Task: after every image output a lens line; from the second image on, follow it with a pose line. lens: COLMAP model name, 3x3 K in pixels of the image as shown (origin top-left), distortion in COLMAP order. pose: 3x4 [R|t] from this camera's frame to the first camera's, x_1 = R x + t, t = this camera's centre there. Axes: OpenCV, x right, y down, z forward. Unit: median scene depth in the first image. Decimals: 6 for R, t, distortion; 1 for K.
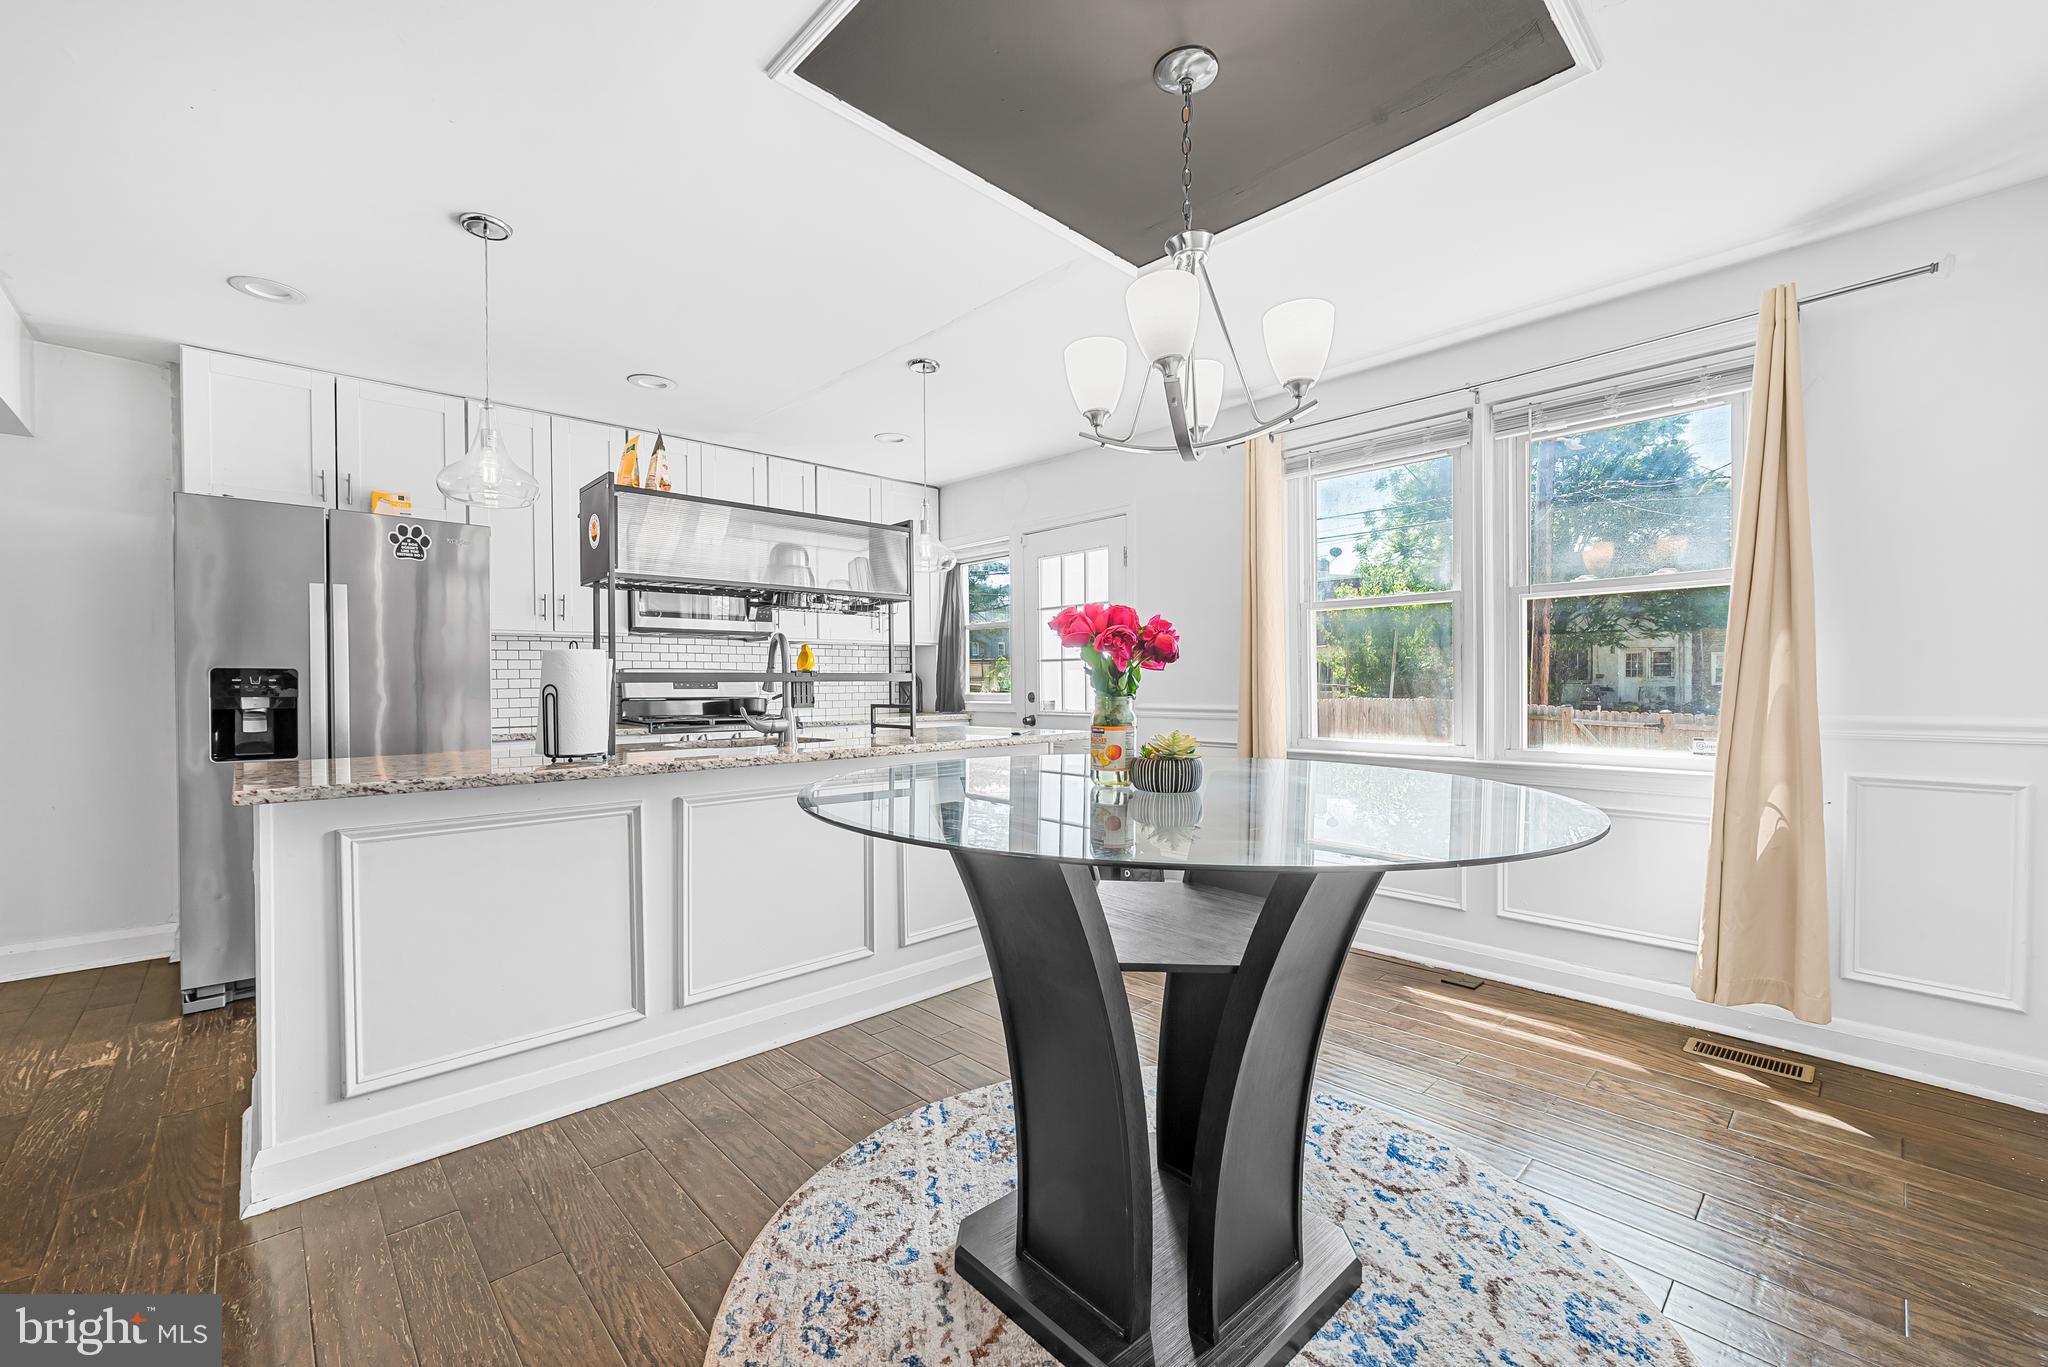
lens RADIAL K [[829.5, 0, 1034.7], [0, 829.5, 689.7], [0, 0, 1]] dist [-0.005381, -0.000436]
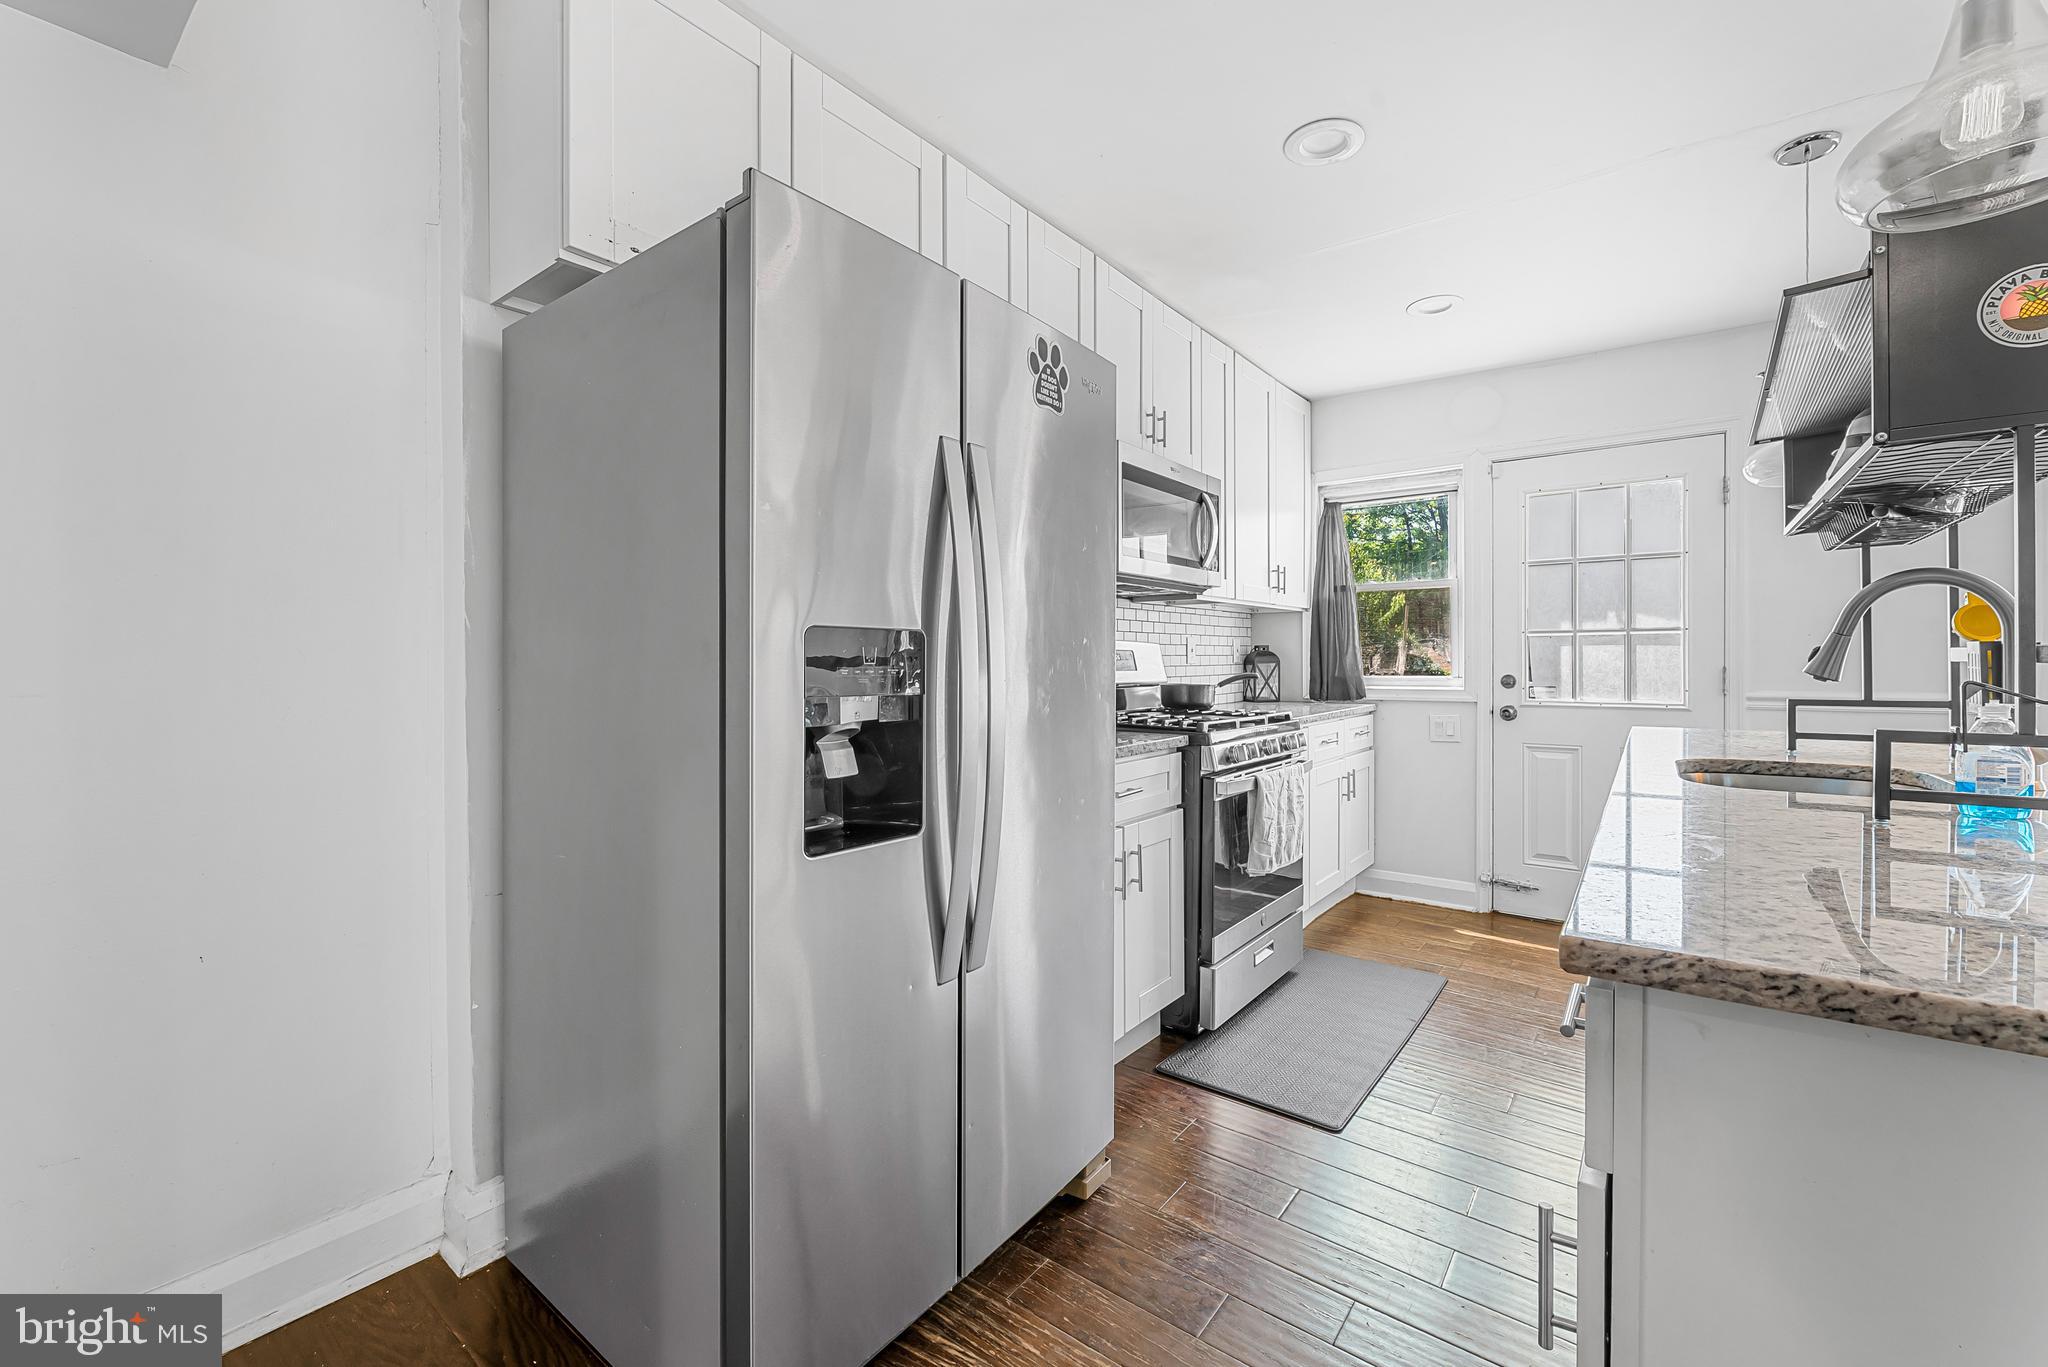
lens RADIAL K [[829.5, 0, 1033.4], [0, 829.5, 672.9], [0, 0, 1]] dist [-0.005381, -0.000436]
pose [[0.987286, -0.000784, 0.158955, -1.025007], [-0.000339, 0.999975, 0.007039, -0.006834], [-0.158956, -0.007003, 0.987261, 0.628178]]
